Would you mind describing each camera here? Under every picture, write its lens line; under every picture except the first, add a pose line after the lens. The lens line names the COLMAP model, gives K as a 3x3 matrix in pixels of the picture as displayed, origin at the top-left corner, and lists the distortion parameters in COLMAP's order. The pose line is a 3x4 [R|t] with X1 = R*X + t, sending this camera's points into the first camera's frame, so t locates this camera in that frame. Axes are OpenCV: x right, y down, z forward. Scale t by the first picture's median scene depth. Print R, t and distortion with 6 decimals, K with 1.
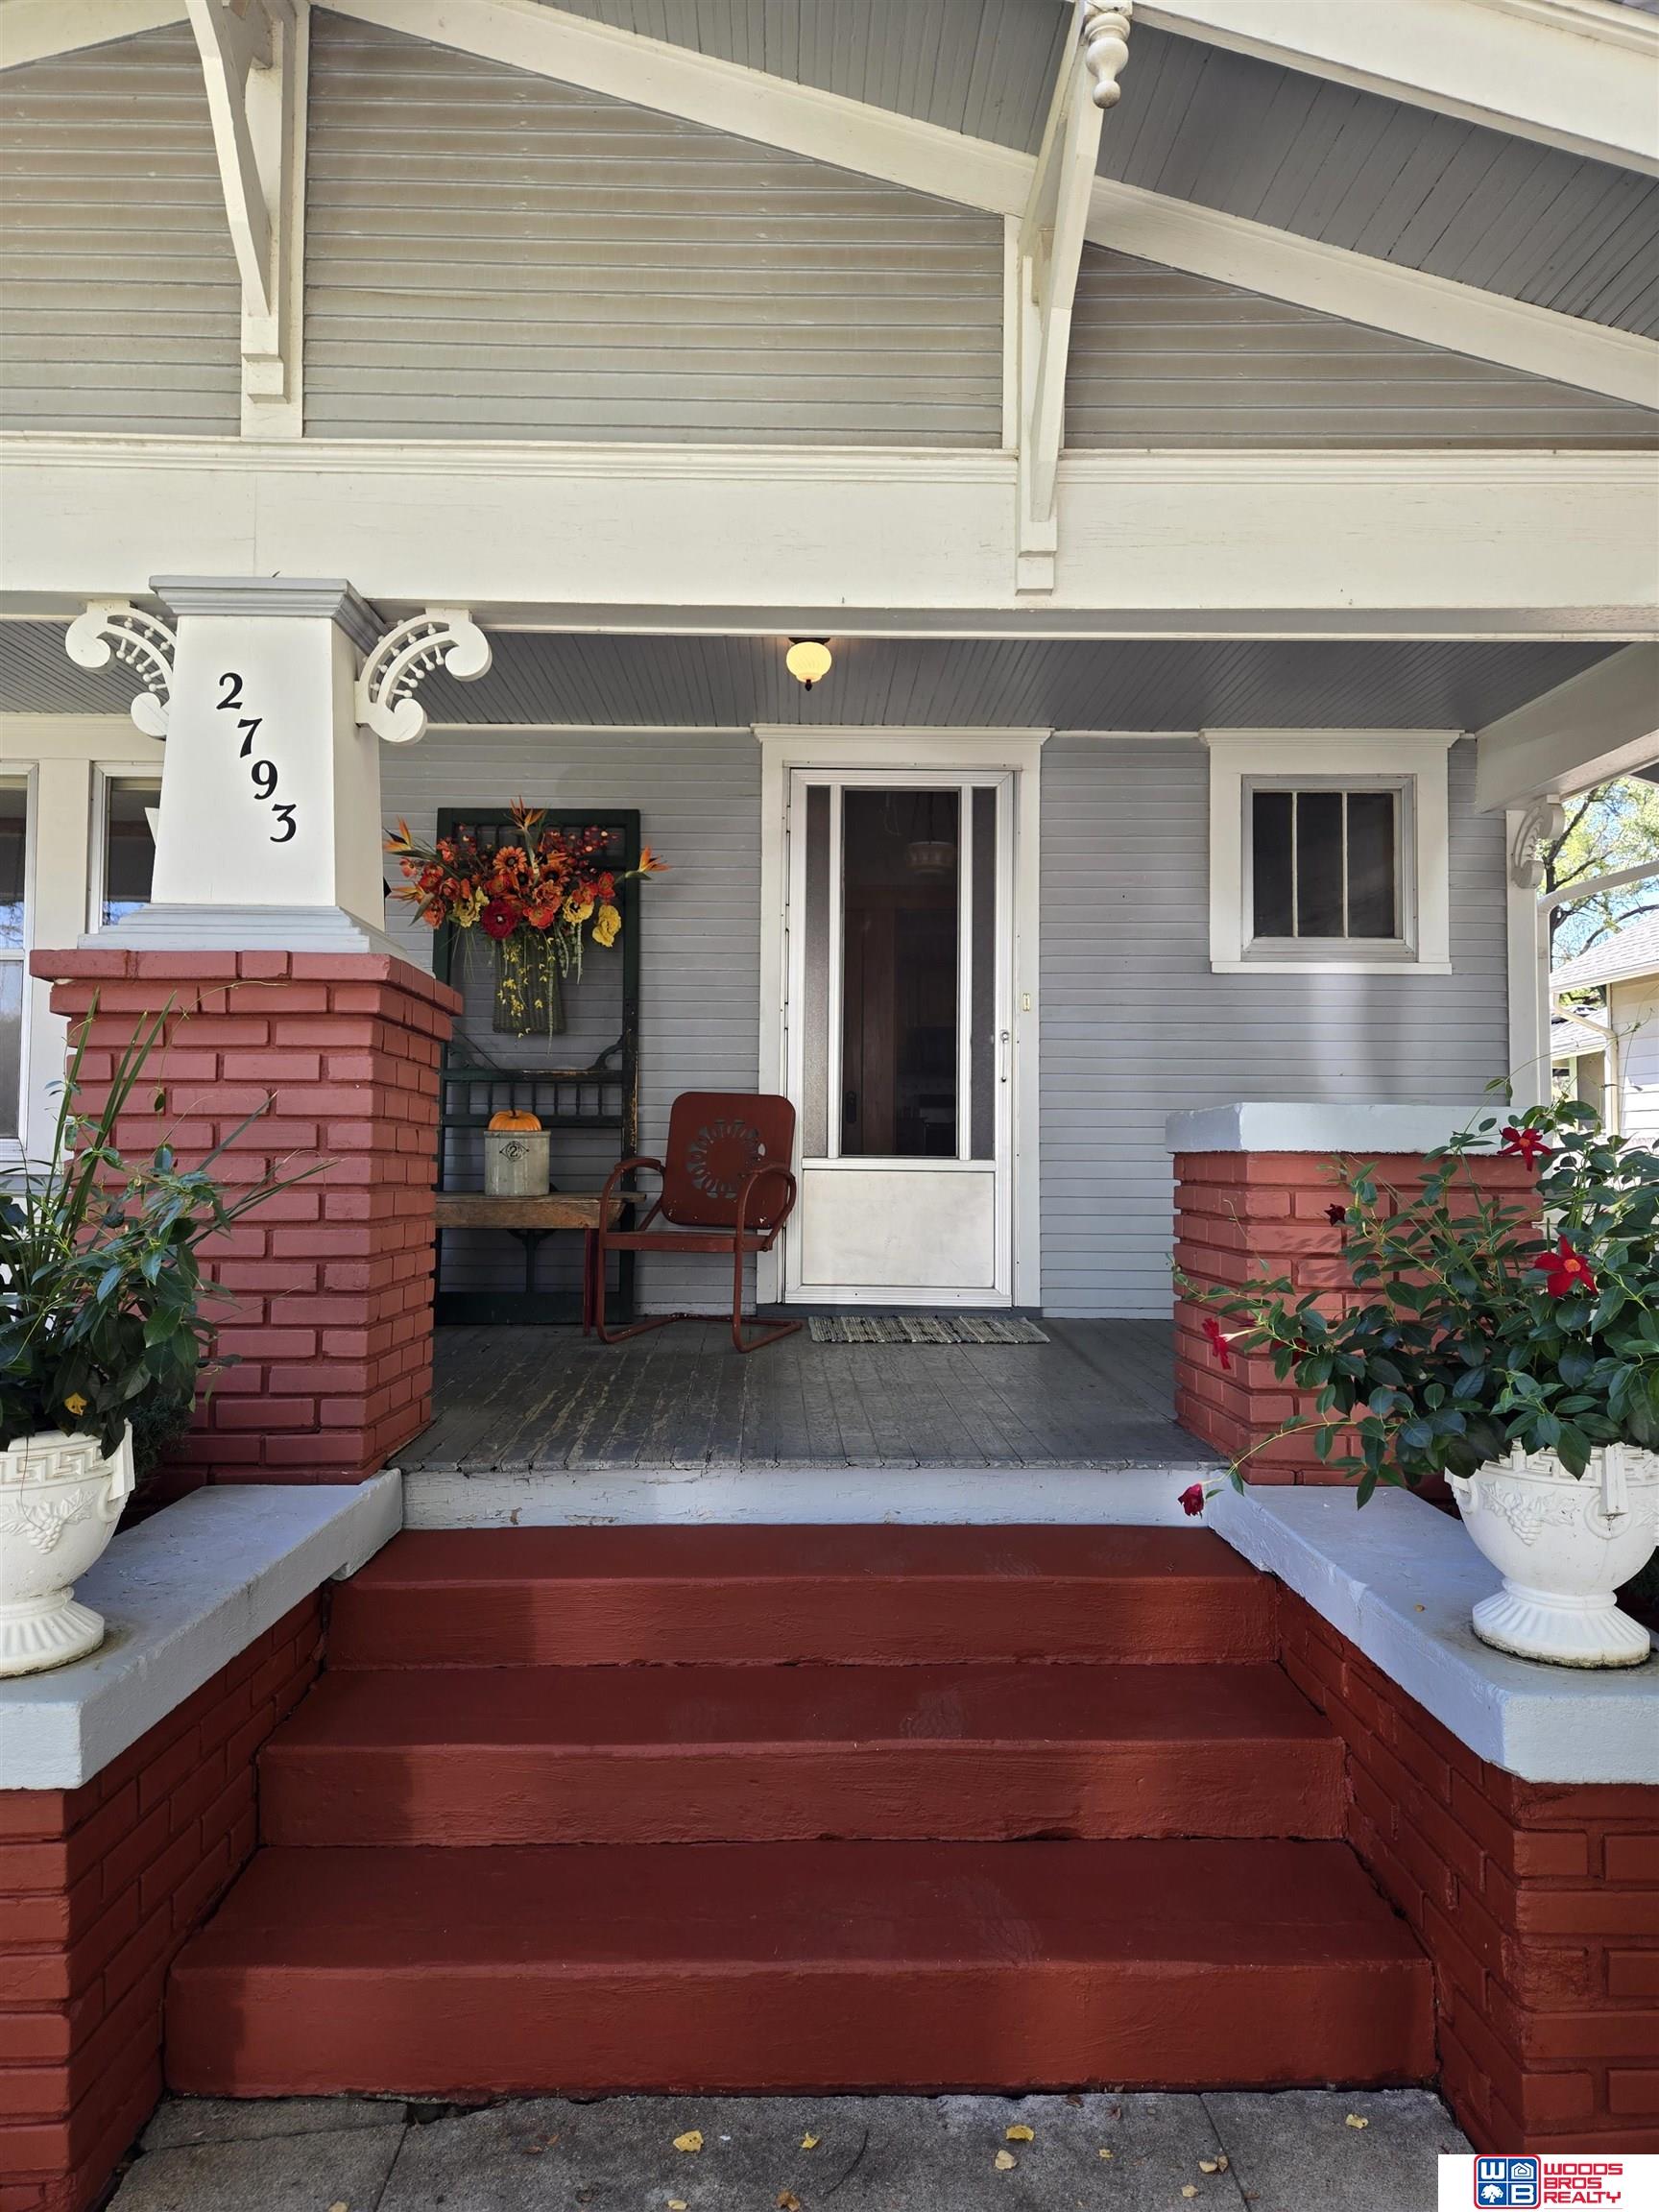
lens RADIAL K [[1466.0, 0, 824.5], [0, 1466.0, 1088.2], [0, 0, 1]] dist [0.060236, -0.044011]
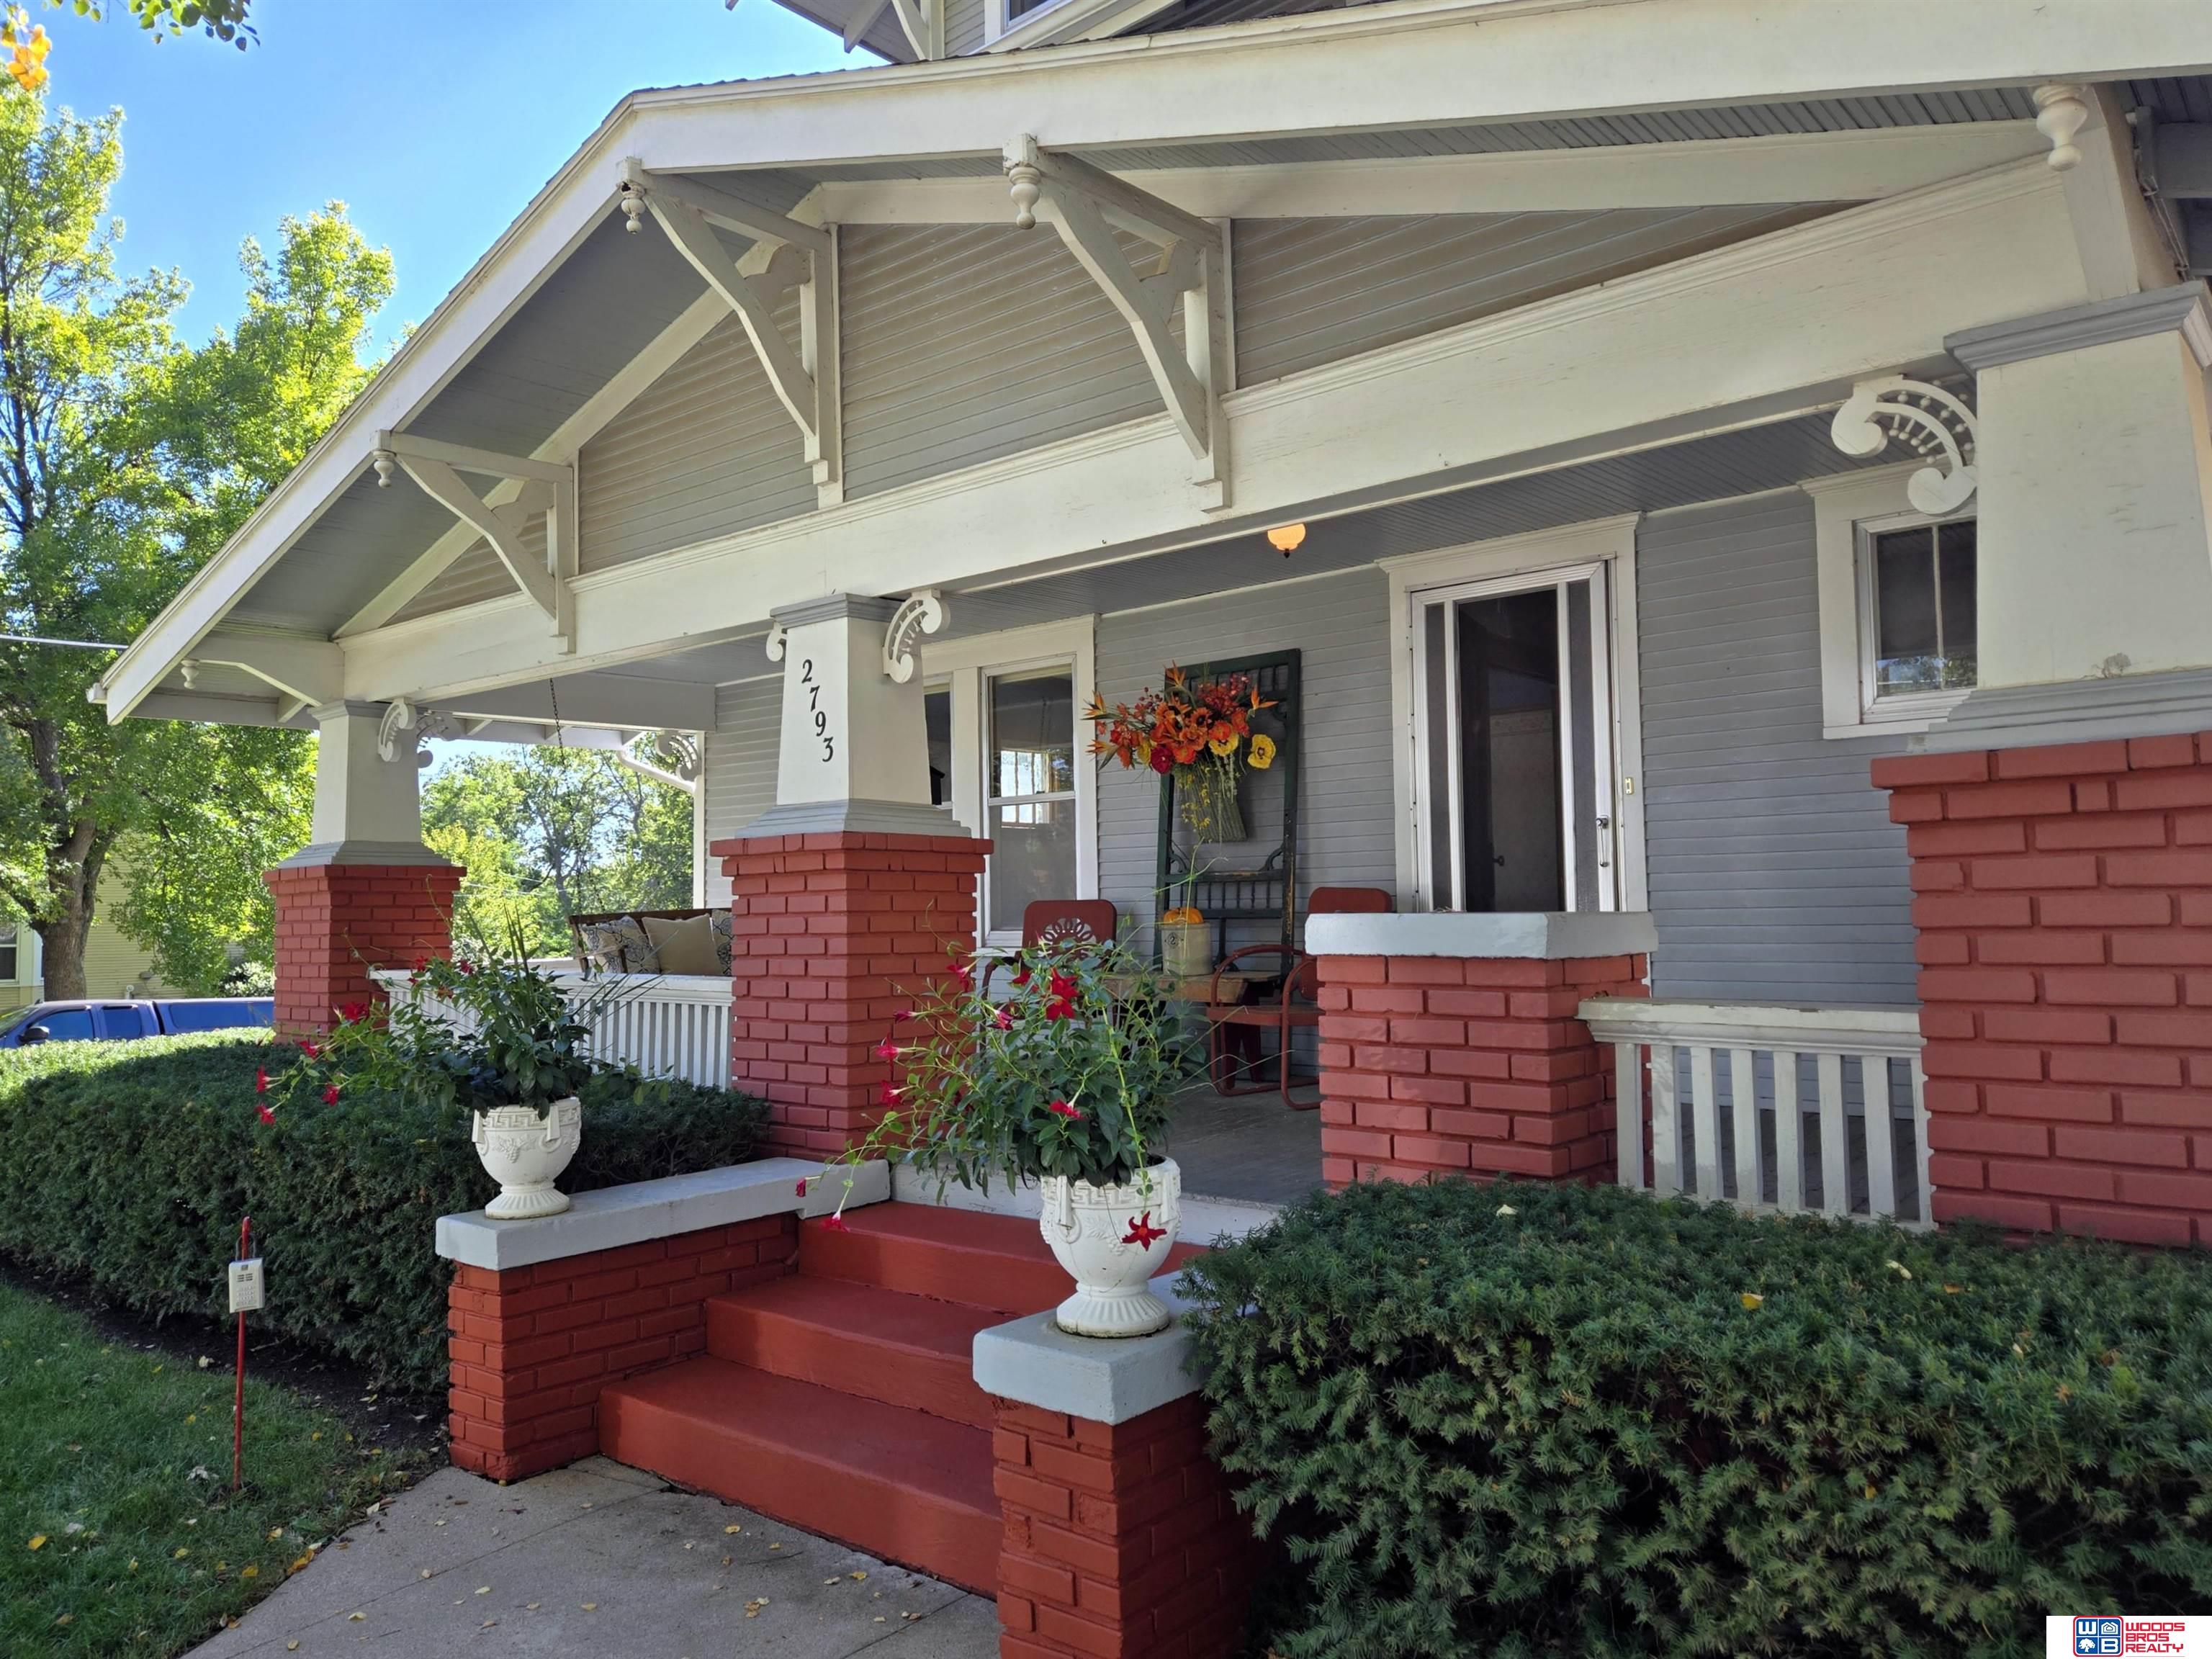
lens RADIAL K [[1517.2, 0, 1106.0], [0, 1517.2, 829.5], [0, 0, 1]] dist [0.062368, -0.003423]
pose [[0.756736, -0.055721, -0.651342, 0.581709], [0.052122, 0.998332, -0.024849, -0.022466], [0.651640, -0.015145, 0.758377, -0.034481]]
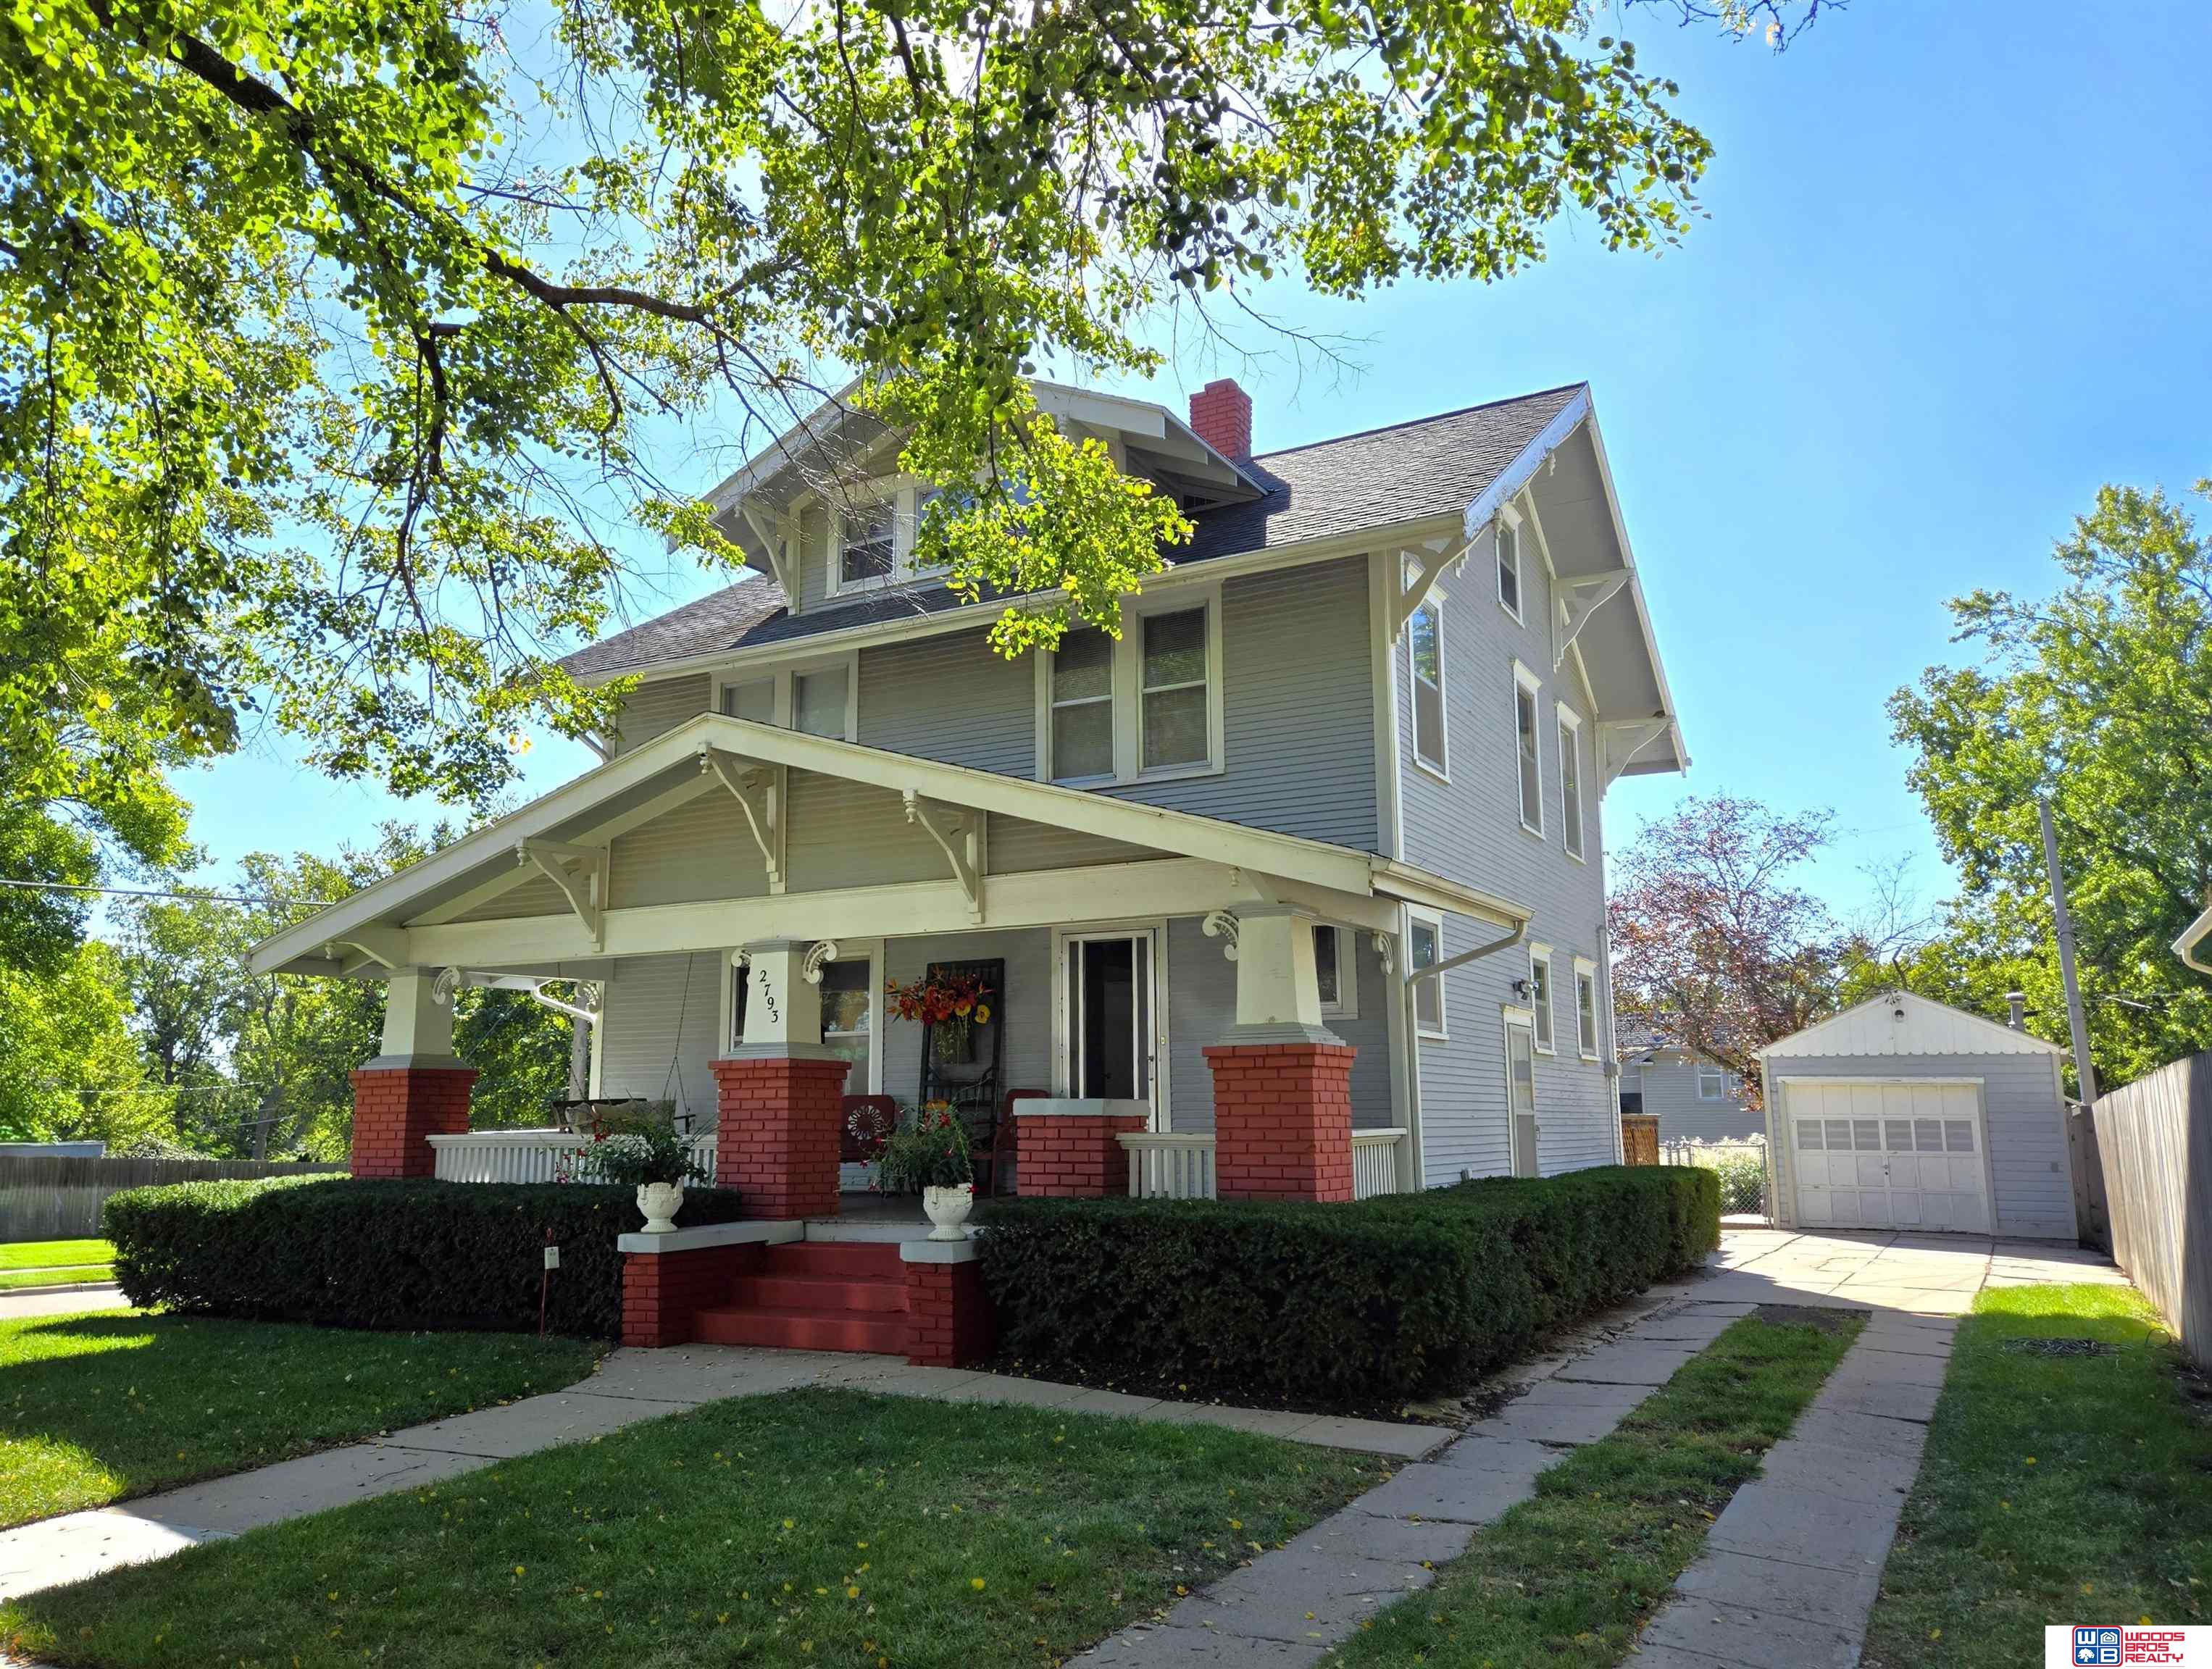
lens RADIAL K [[1564.6, 0, 1106.0], [0, 1564.6, 834.5], [0, 0, 1]] dist [-0.002455, 0.001609]
pose [[0.879668, -0.100673, -0.464811, 1.185614], [0.038913, 0.989298, -0.140627, -0.039921], [0.473994, 0.105617, 0.874171, -1.052940]]
